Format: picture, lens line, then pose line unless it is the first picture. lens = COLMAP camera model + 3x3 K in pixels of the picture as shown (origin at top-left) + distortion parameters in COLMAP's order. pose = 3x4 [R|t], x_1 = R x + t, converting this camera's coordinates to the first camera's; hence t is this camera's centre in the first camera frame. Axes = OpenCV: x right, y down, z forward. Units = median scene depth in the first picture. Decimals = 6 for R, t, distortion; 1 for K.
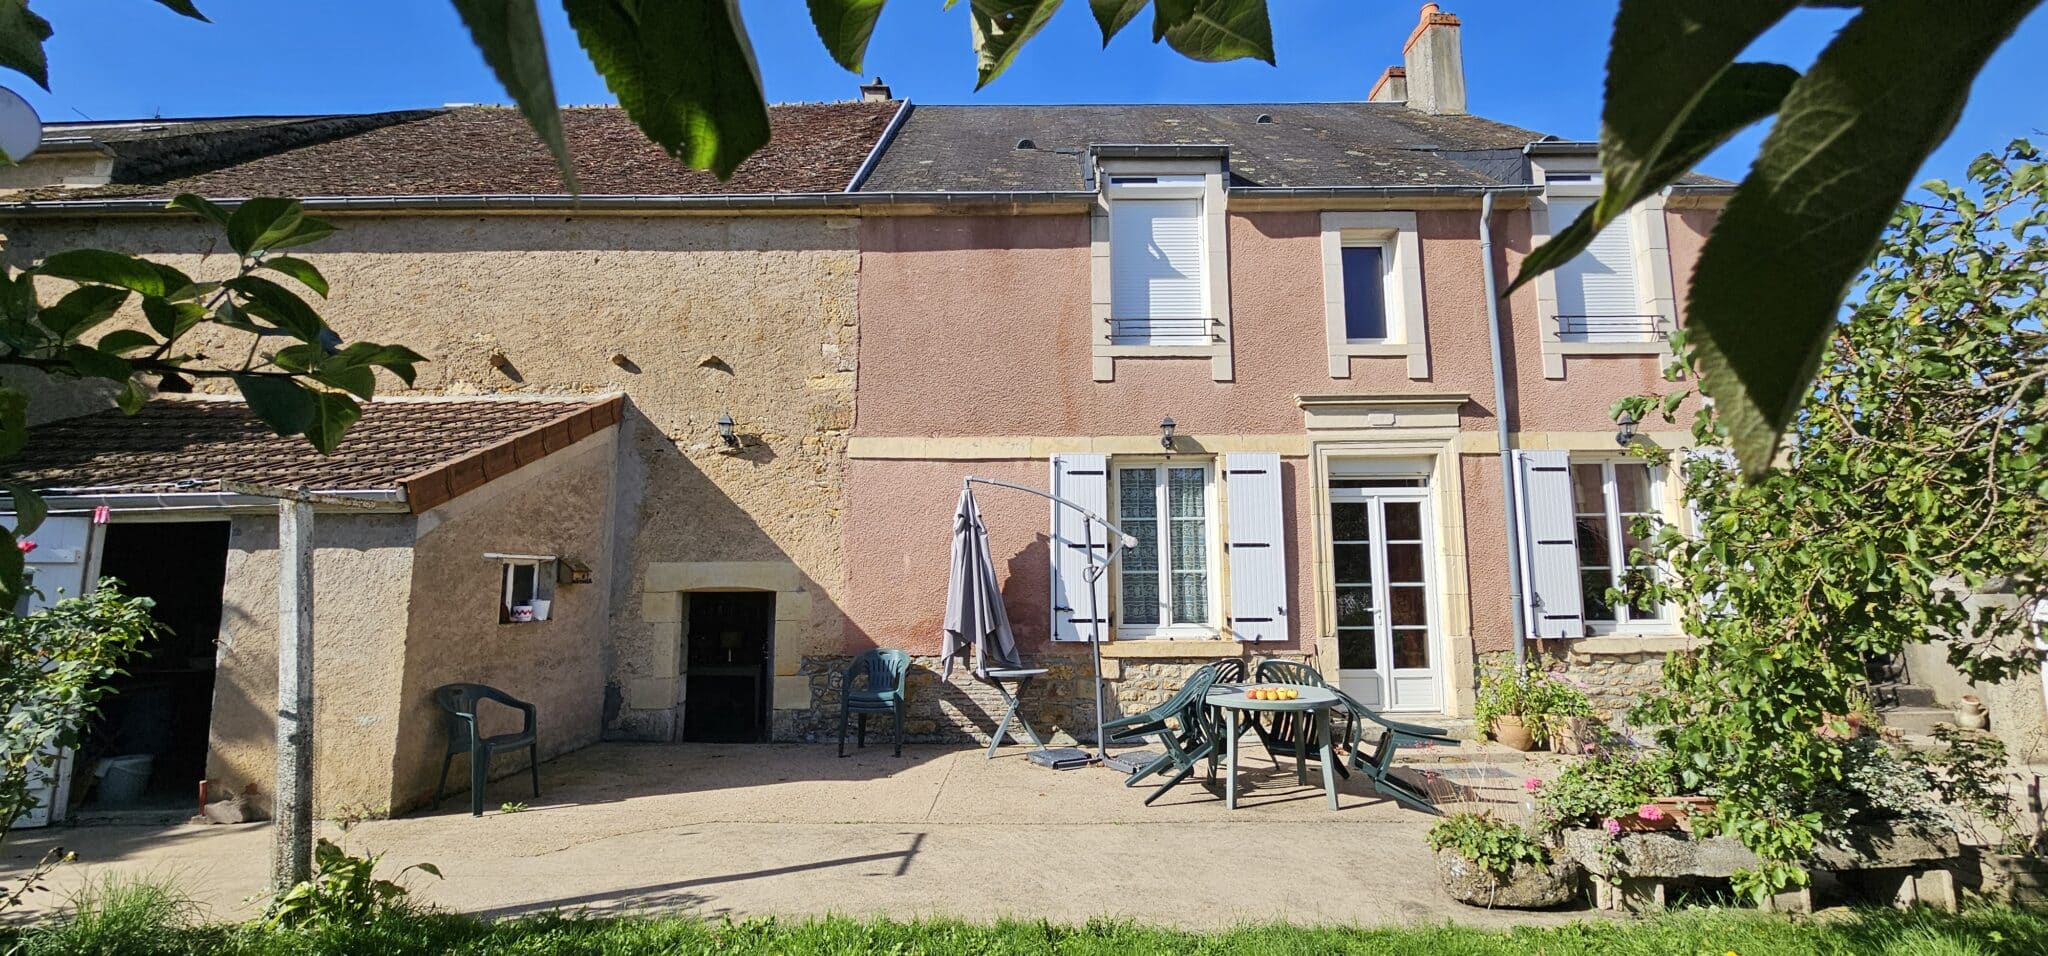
lens RADIAL K [[831.7, 0, 1037.1], [0, 831.7, 479.5], [0, 0, 1]] dist [-0.004127, 0.001470]
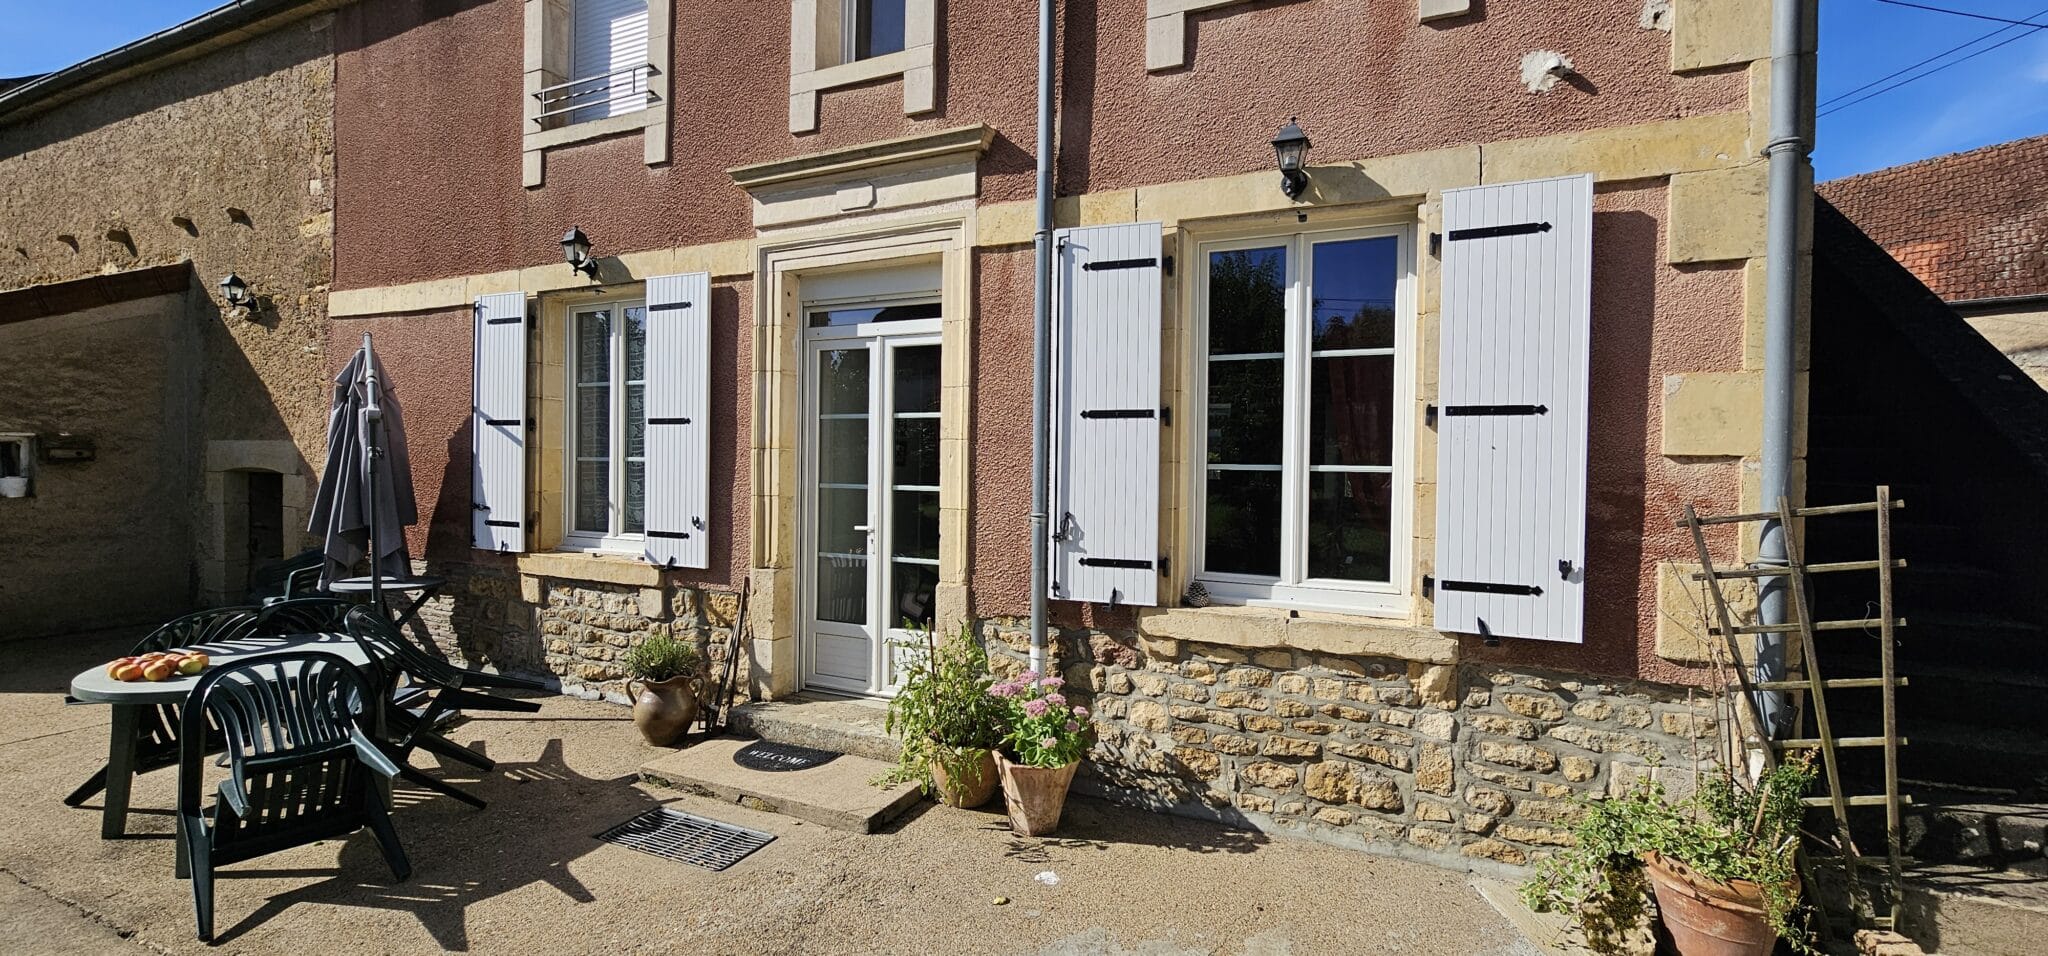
lens RADIAL K [[831.7, 0, 1034.0], [0, 831.7, 476.0], [0, 0, 1]] dist [-0.004127, 0.001470]
pose [[0.911379, 0.026065, -0.410742, 0.762064], [0.030906, 0.990840, 0.131454, 0.044101], [0.410406, -0.132499, 0.902226, 0.514225]]
